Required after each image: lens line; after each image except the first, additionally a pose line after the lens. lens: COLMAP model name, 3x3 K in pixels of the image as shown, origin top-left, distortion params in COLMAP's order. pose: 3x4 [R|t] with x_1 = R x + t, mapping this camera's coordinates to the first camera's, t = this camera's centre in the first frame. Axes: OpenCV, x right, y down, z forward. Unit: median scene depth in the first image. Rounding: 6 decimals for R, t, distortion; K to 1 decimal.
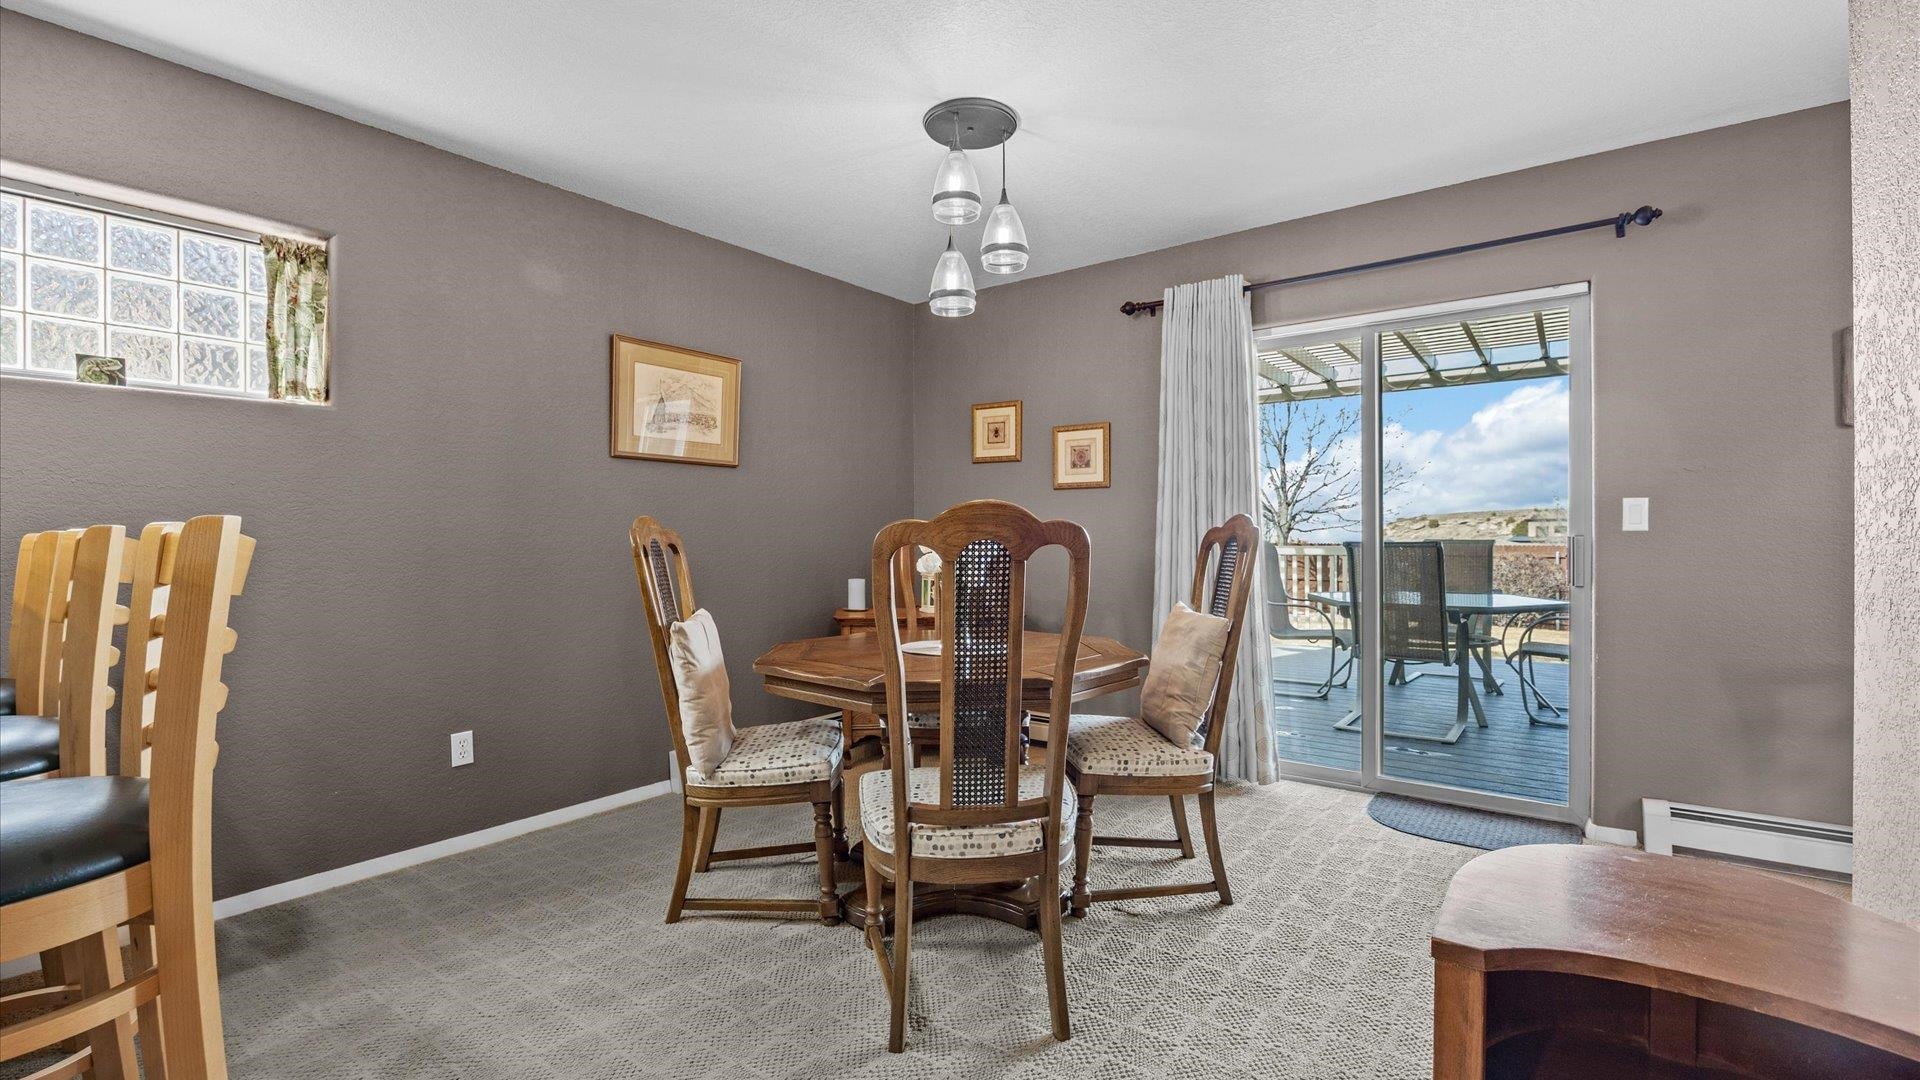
lens RADIAL K [[828.1, 0, 967.4], [0, 828.1, 543.0], [0, 0, 1]] dist [-0.018096, 0.000951]
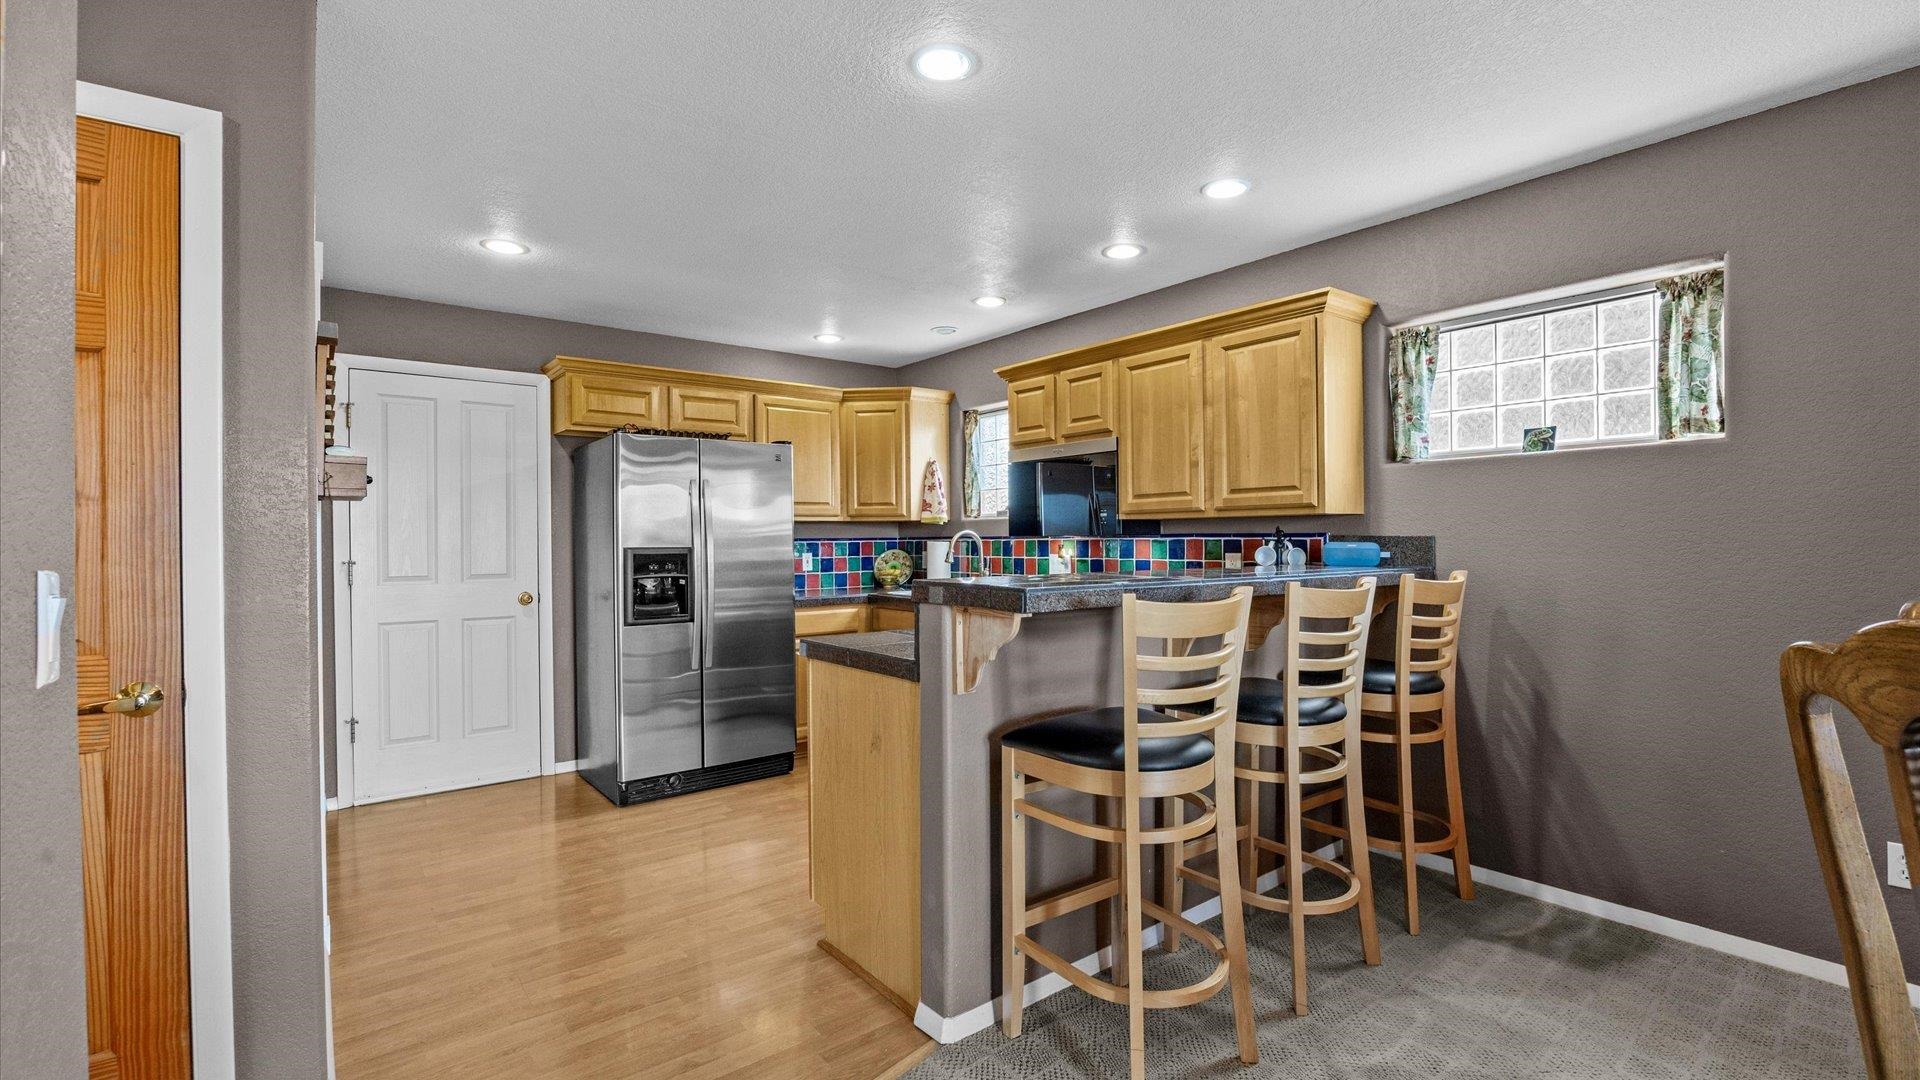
lens RADIAL K [[828.1, 0, 967.4], [0, 828.1, 543.0], [0, 0, 1]] dist [-0.018096, 0.000951]
pose [[-0.256473, 0.014258, -0.966446, 0.342414], [0.003021, 0.999898, 0.013950, -0.062397], [0.966547, 0.000658, -0.256490, 0.404858]]
